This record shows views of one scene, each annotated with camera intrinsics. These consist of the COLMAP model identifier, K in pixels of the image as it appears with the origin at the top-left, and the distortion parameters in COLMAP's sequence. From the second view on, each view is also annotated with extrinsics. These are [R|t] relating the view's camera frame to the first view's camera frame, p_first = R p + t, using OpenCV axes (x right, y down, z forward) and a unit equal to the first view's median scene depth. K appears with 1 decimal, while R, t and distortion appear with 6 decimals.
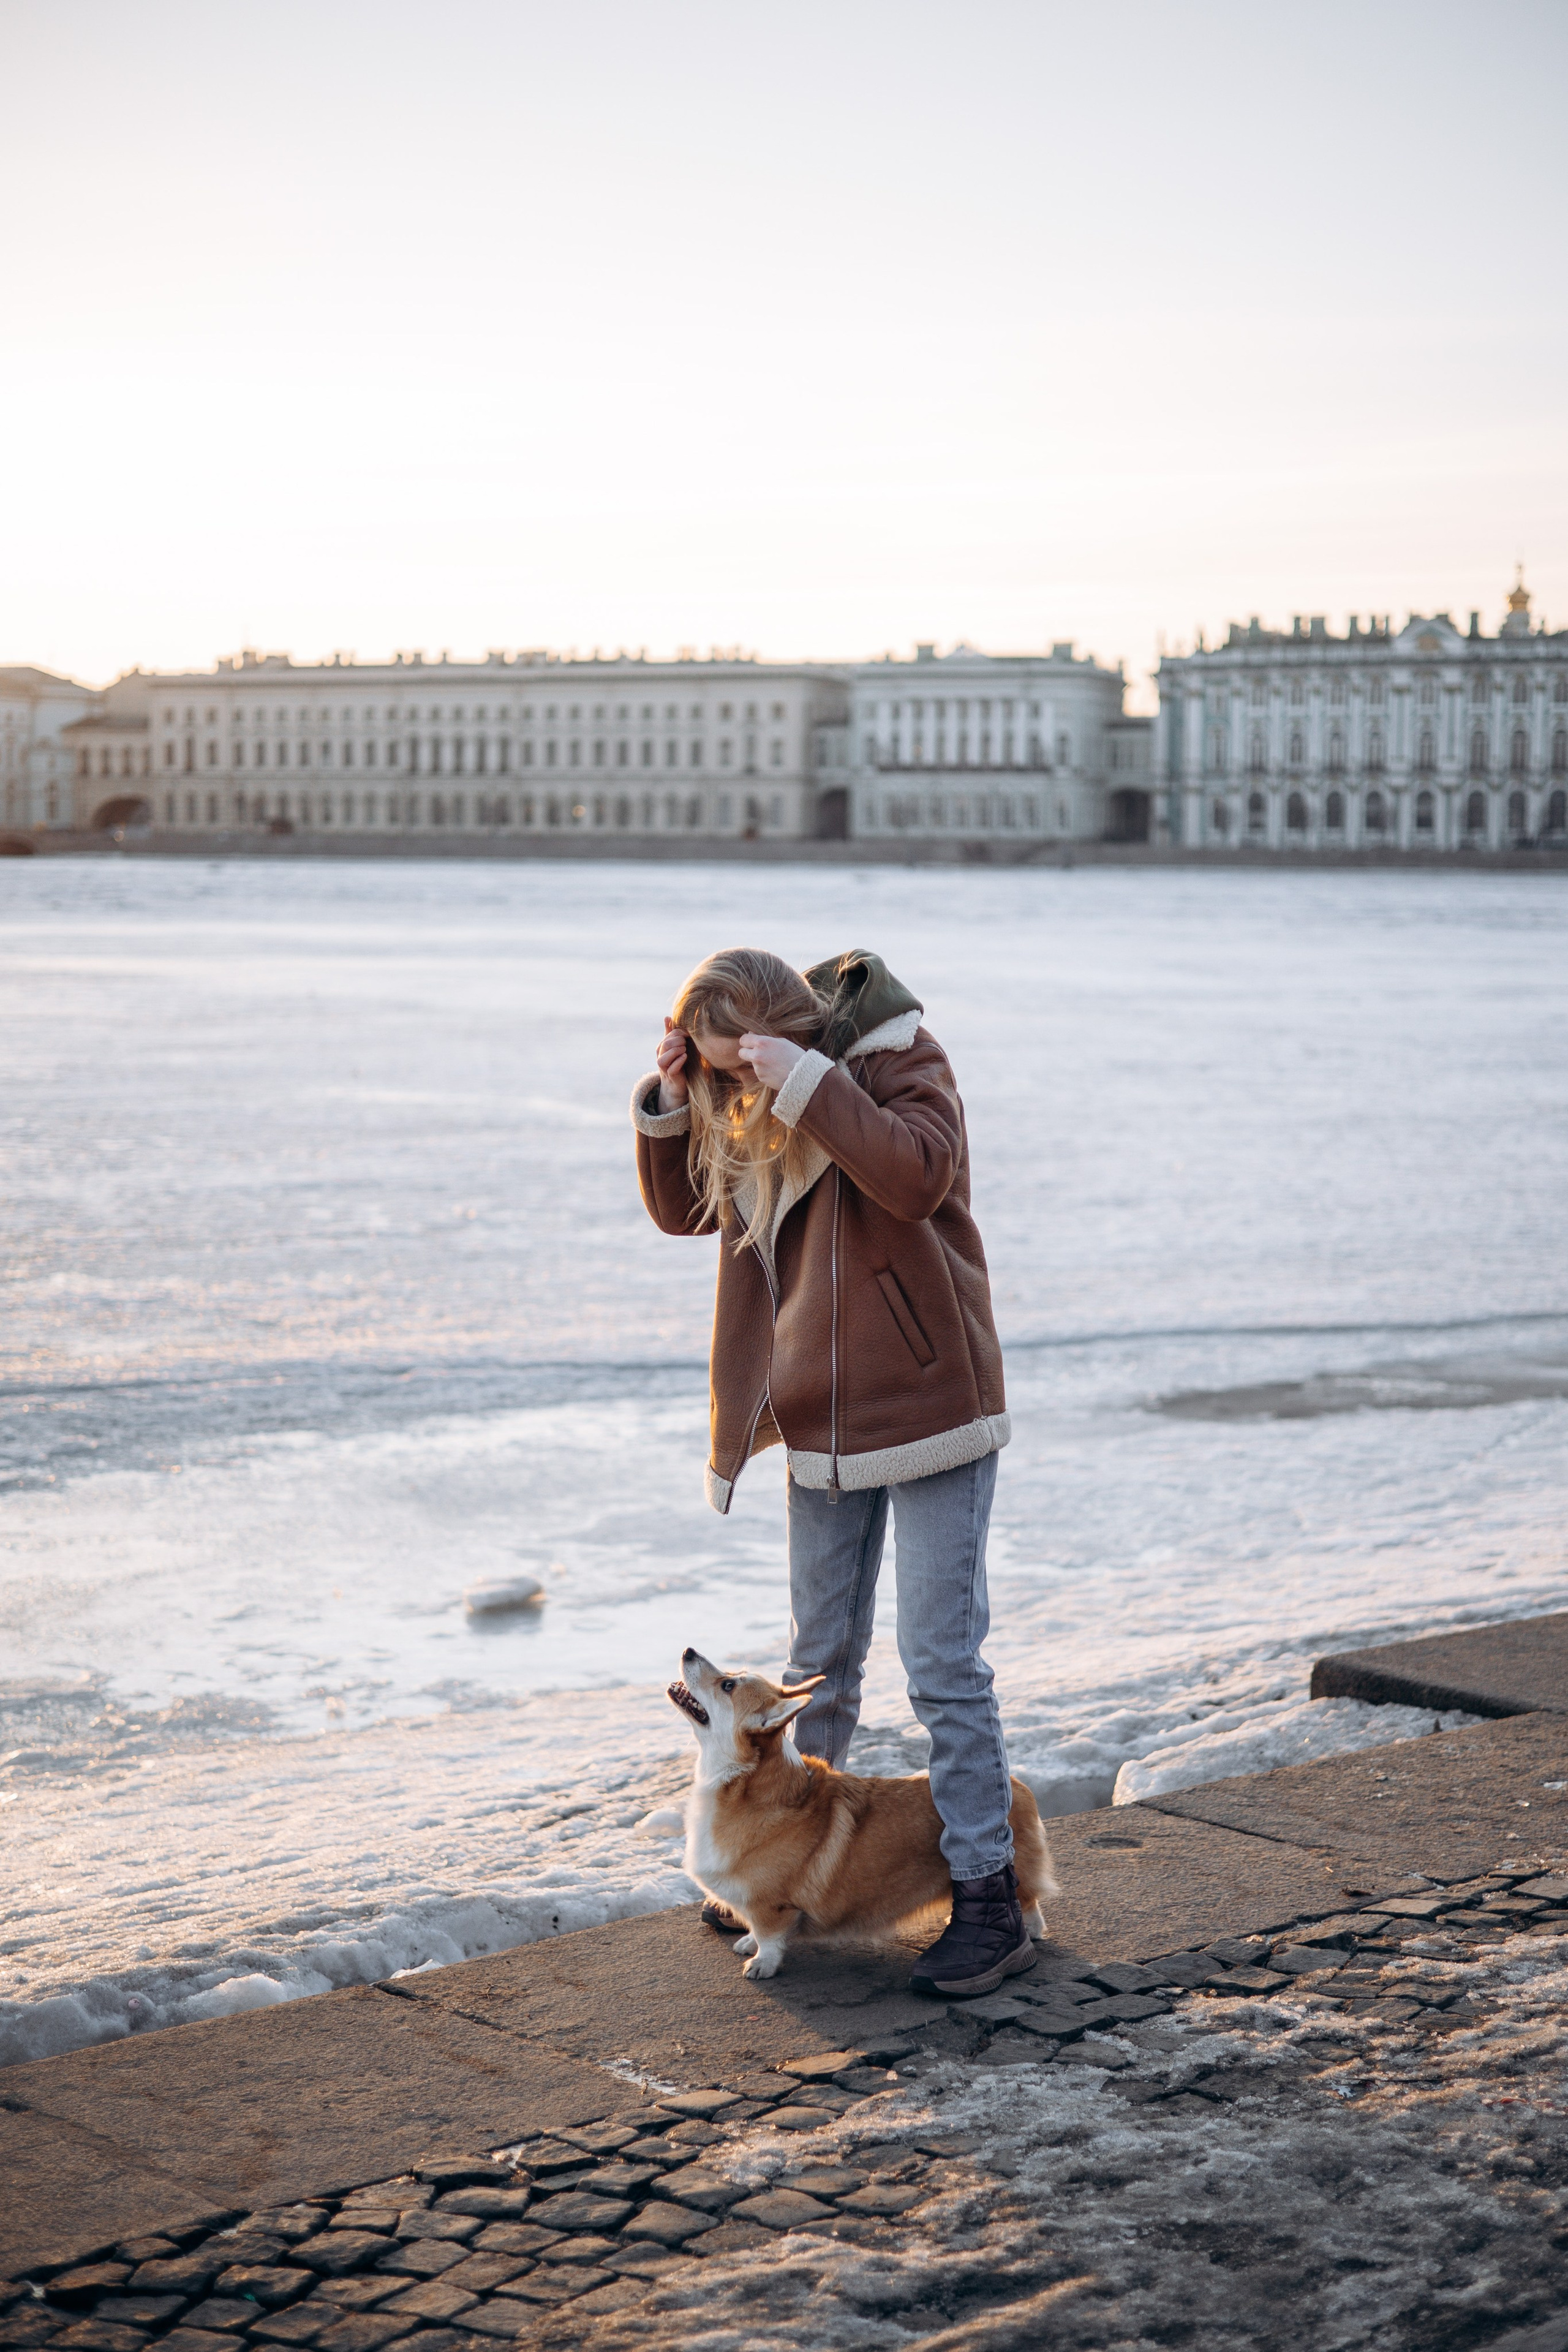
lens RADIAL K [[3368.6, 0, 789.7], [0, 3368.6, 1228.1], [0, 0, 1]] dist [0.057600, -0.119203]
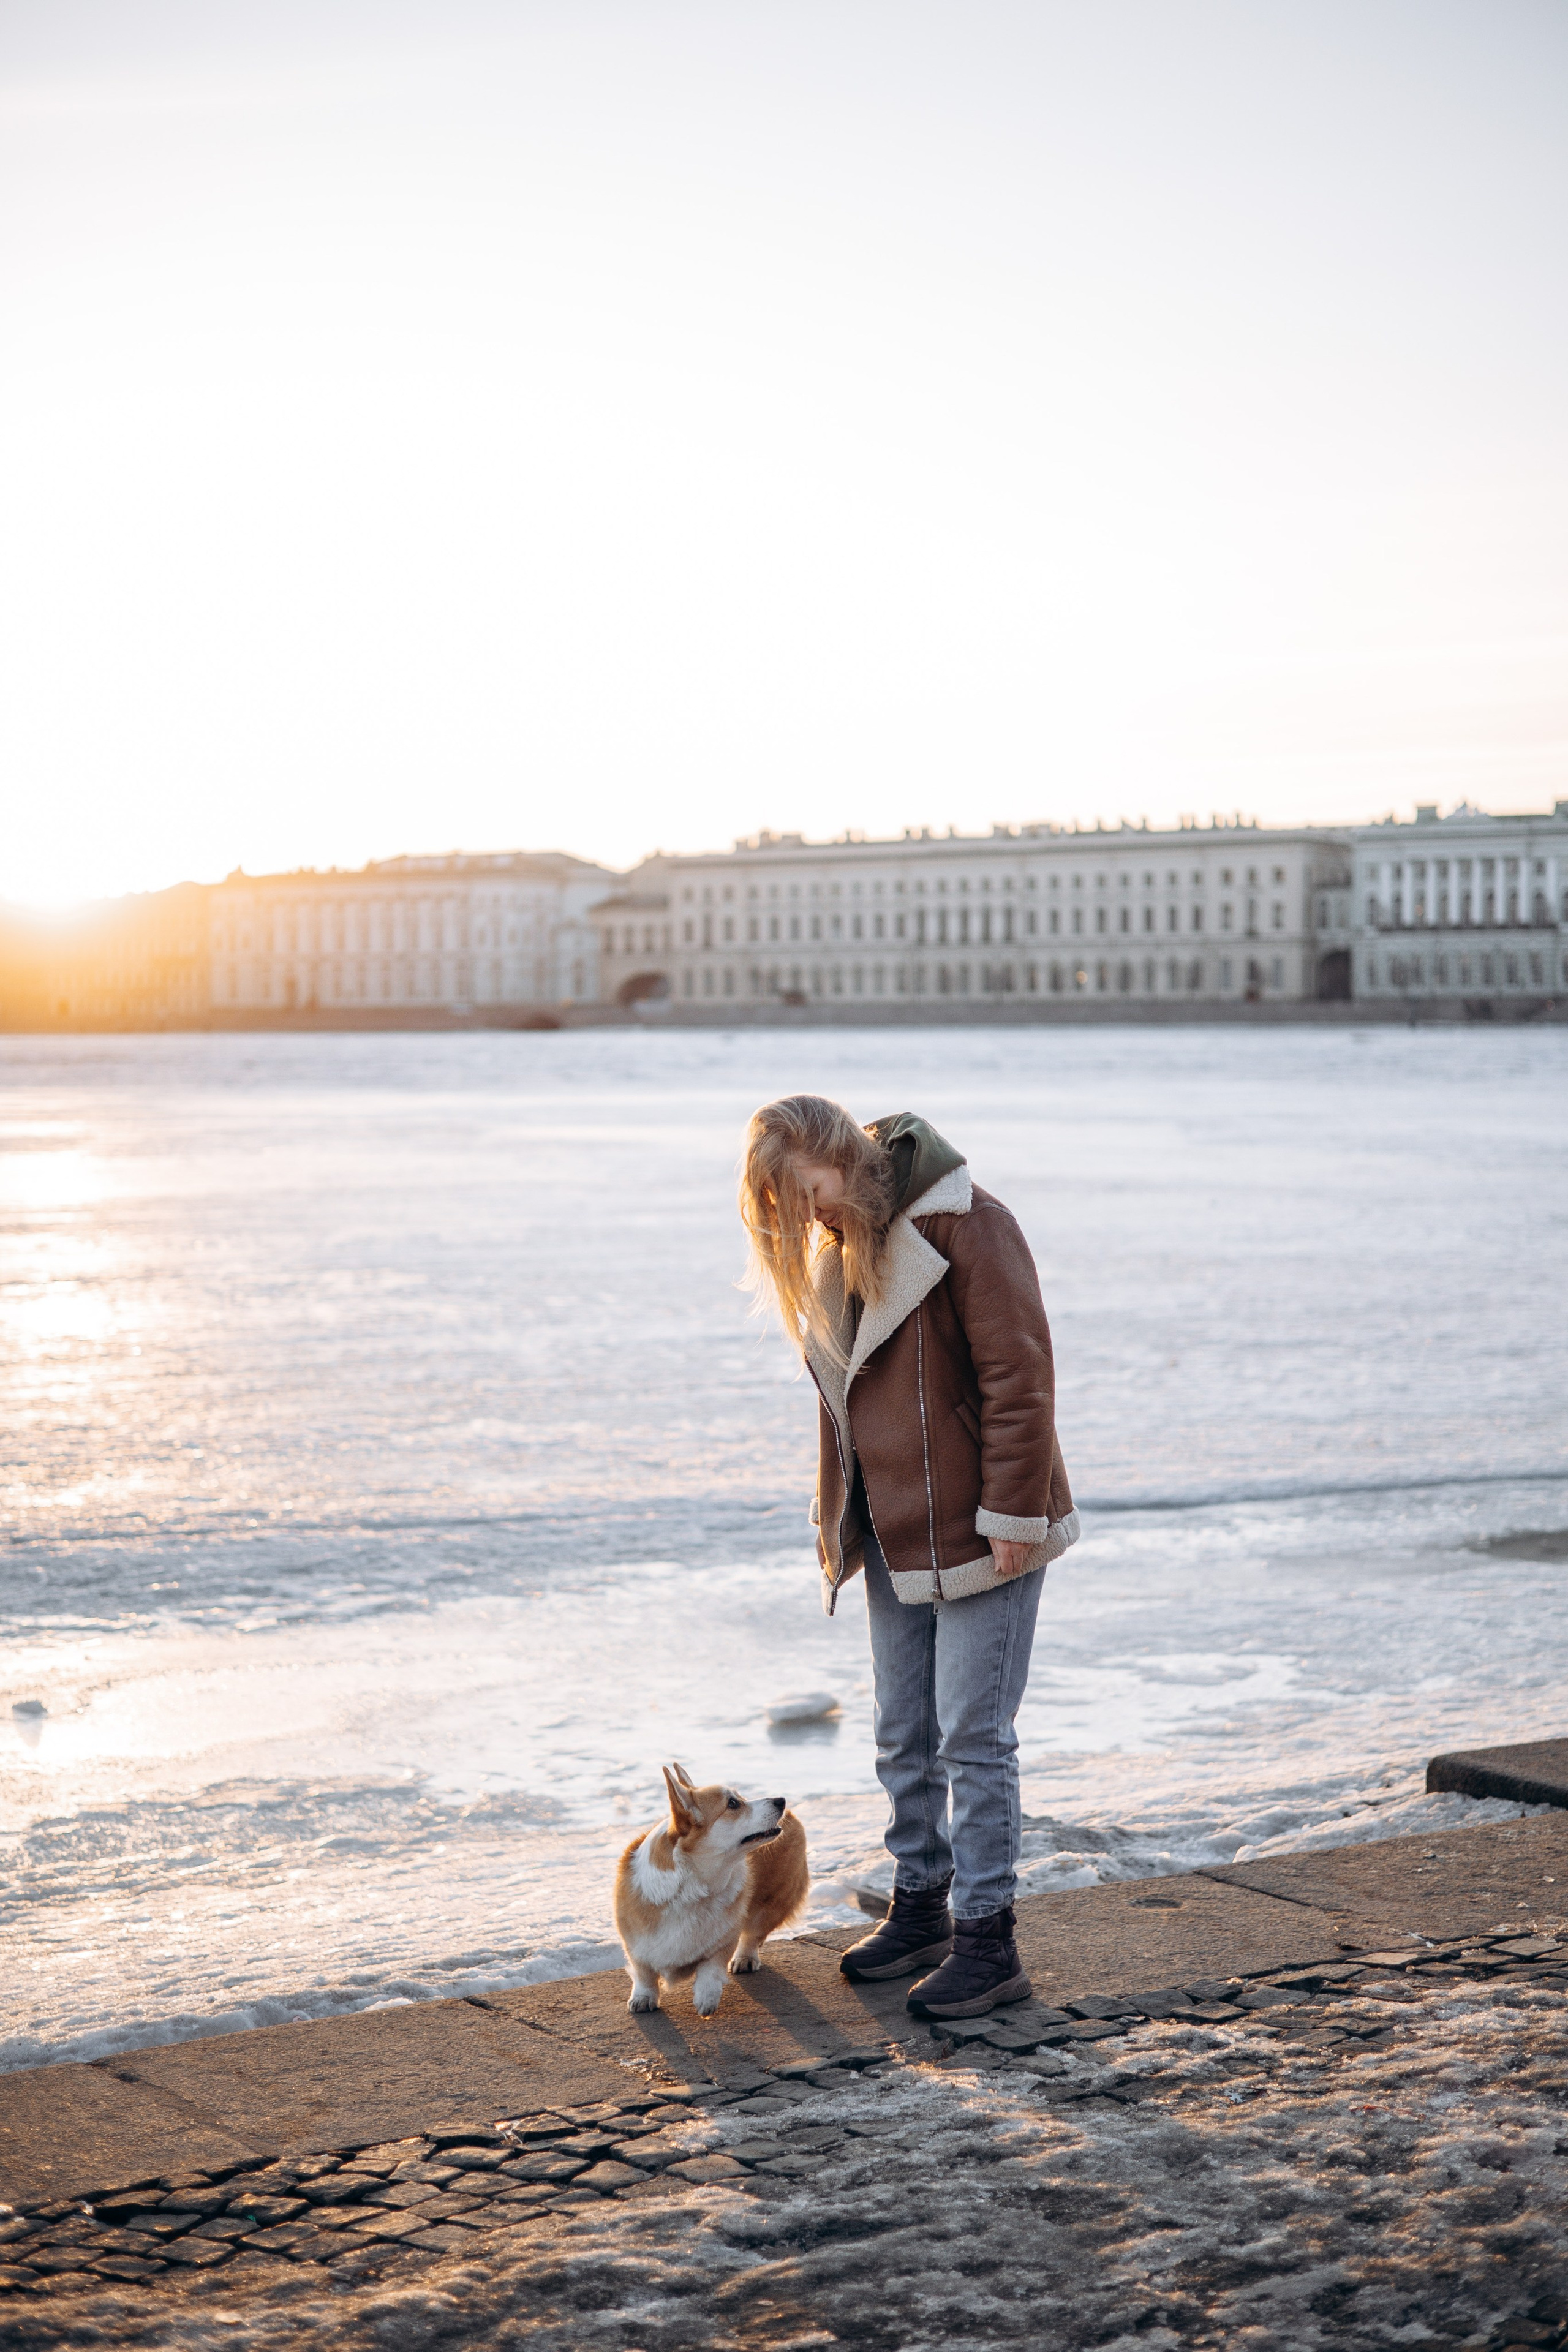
lens RADIAL K [[3414.6, 0, 863.6], [0, 3414.6, 1172.8], [0, 0, 1]] dist [0.055684, -0.081193]
pose [[0.988110, -0.010481, -0.153389, 0.086027], [0.000485, 0.997881, -0.065064, 0.007244], [0.153746, 0.064216, 0.986022, -0.071106]]
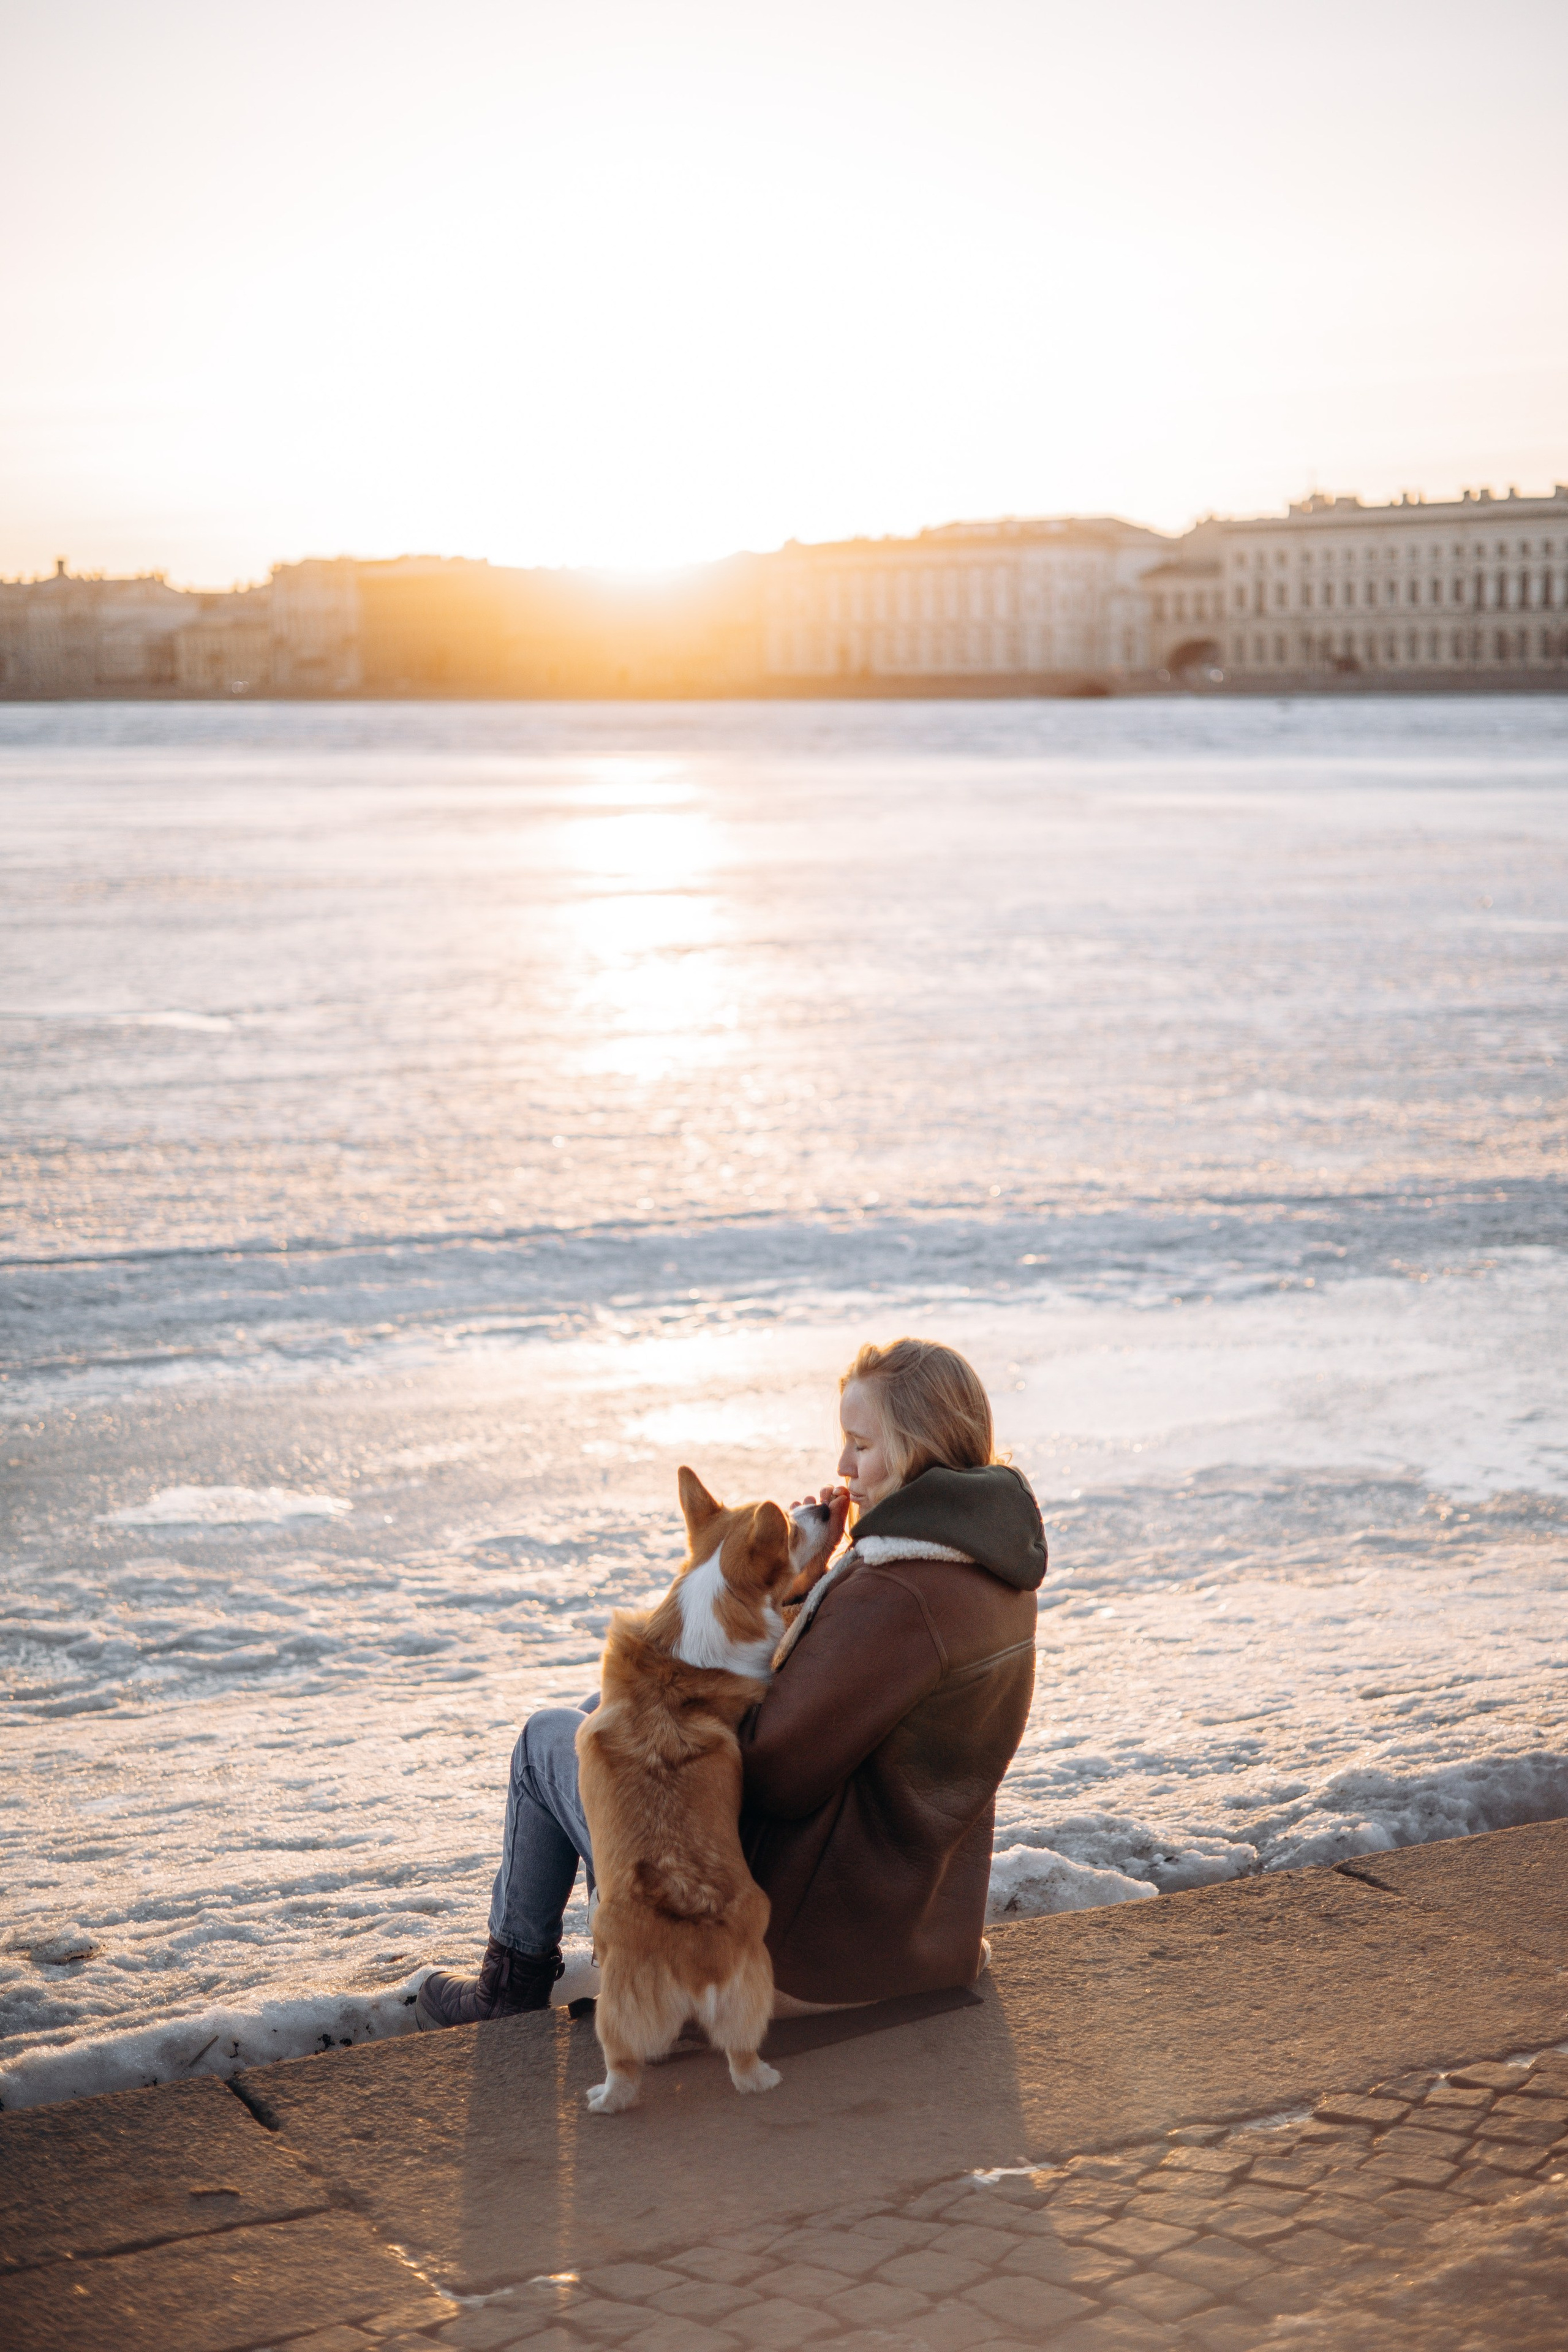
lens RADIAL K [[3277.5, 0, 786.8], [0, 3277.5, 1164.3], [0, 0, 1]] dist [0.043814, -0.077695]
pose [[0.959093, 0.023579, -0.282109, -0.080426], [-0.014522, 0.999311, 0.034155, 0.003946], [0.282720, -0.028661, 0.958774, -0.031748]]
